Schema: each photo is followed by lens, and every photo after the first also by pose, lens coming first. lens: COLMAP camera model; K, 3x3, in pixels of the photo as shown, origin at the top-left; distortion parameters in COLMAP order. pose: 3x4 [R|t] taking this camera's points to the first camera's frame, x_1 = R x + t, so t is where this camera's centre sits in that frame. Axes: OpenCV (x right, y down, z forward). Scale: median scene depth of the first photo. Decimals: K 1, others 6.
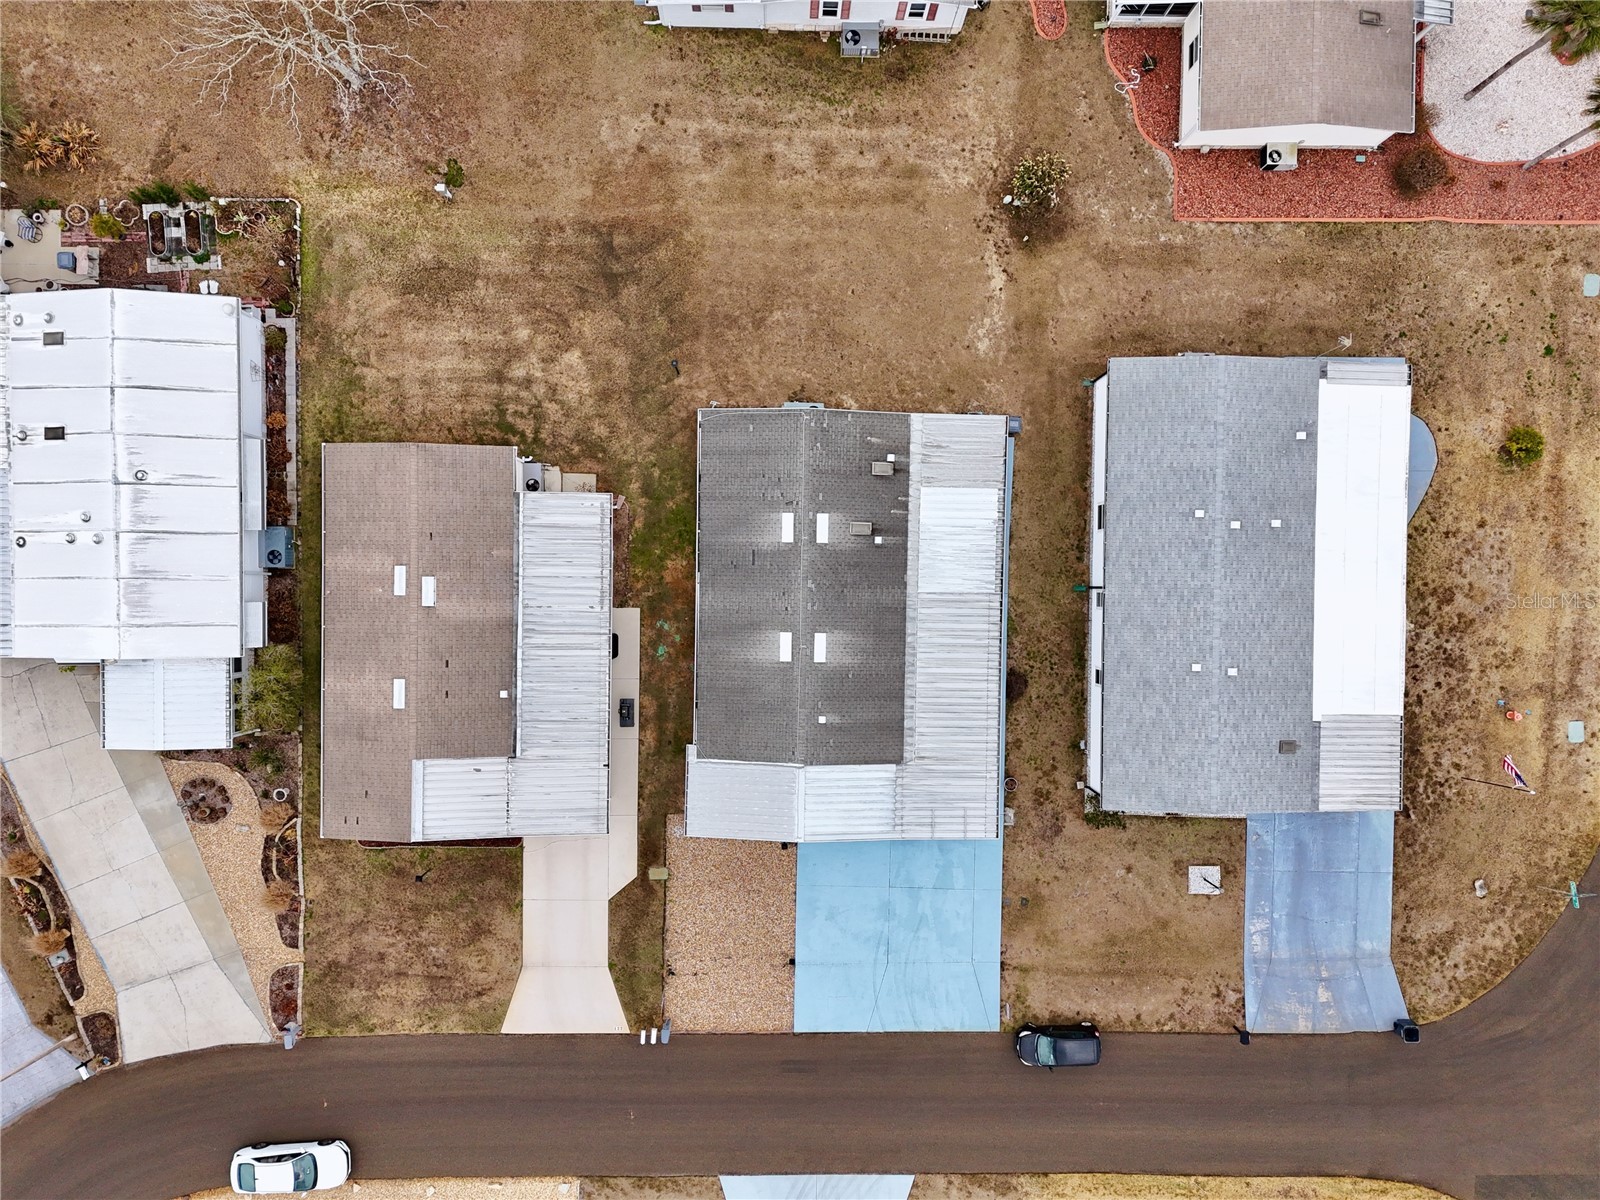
lens RADIAL K [[1173.4, 0, 802.4], [0, 1173.4, 611.0], [0, 0, 1]] dist [0.072353, -0.063224]
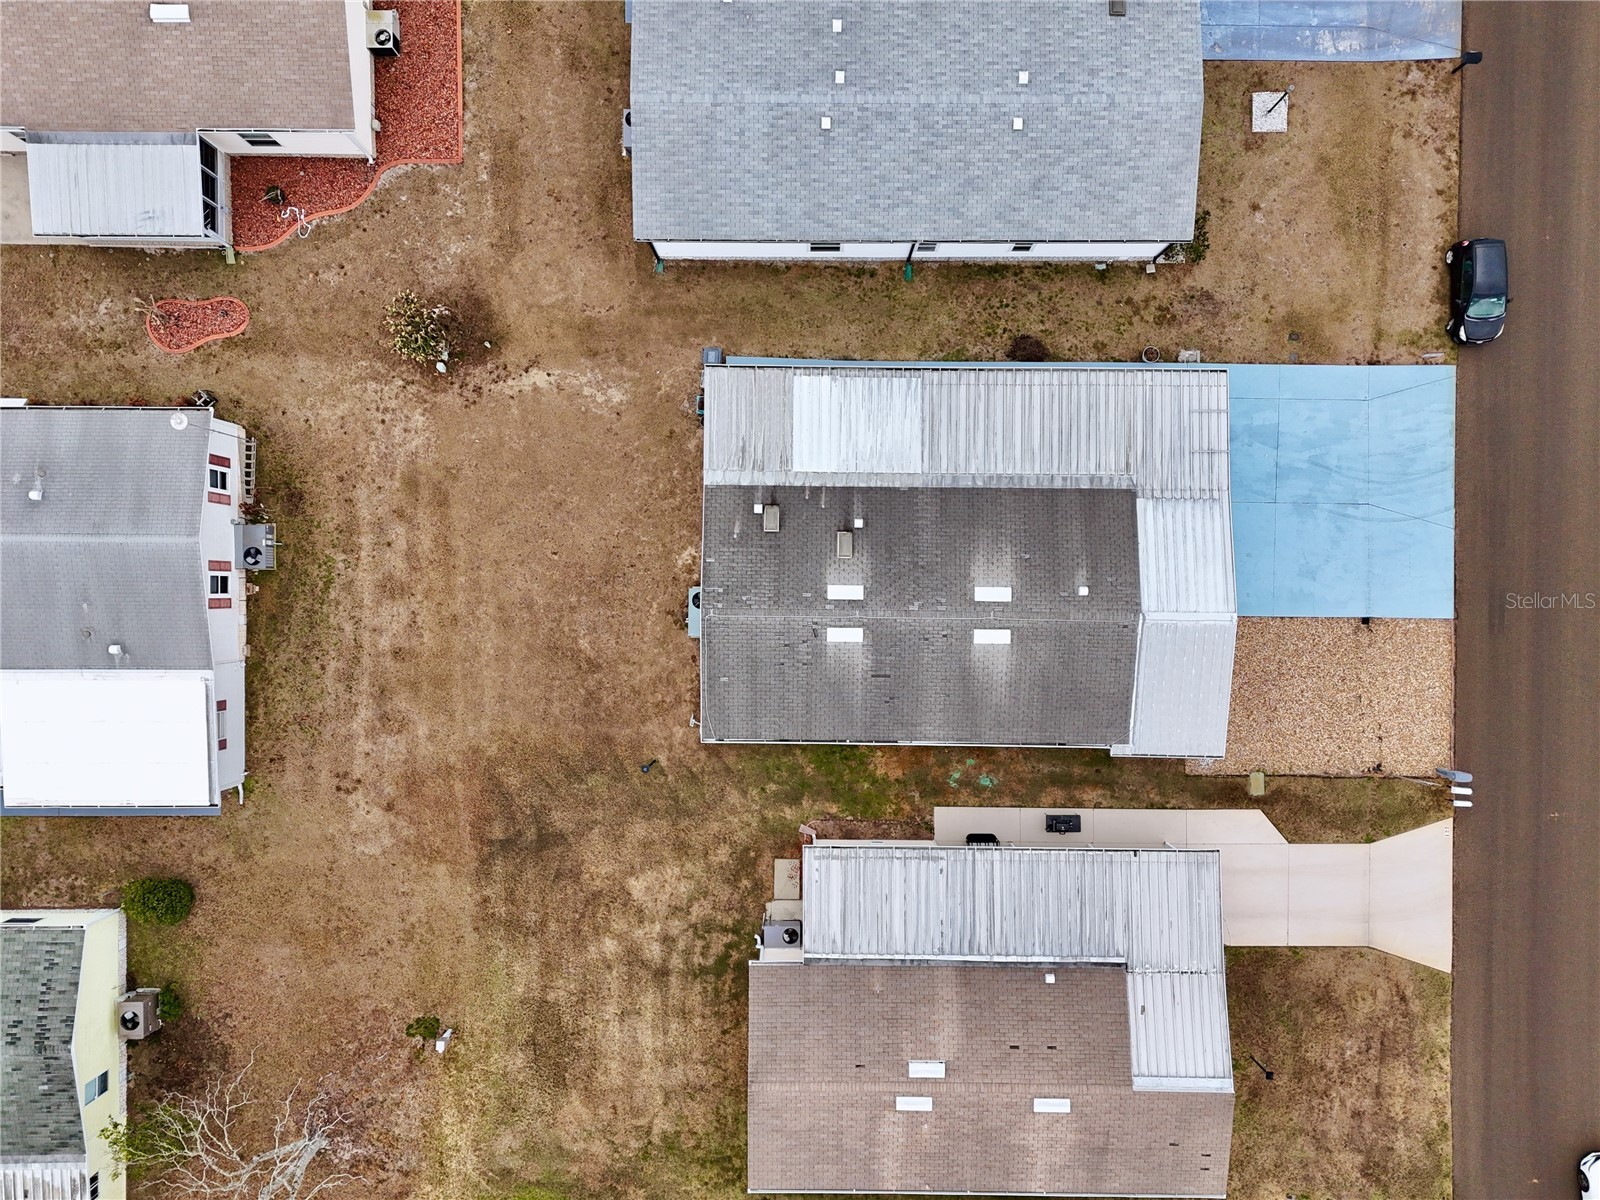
lens RADIAL K [[1173.4, 0, 802.4], [0, 1173.4, 611.0], [0, 0, 1]] dist [0.072353, -0.063224]
pose [[-0.006149, -0.999182, -0.039978, 0.034511], [0.999777, -0.005335, -0.020437, -0.078861], [0.020207, -0.040095, 0.998992, 0.171347]]
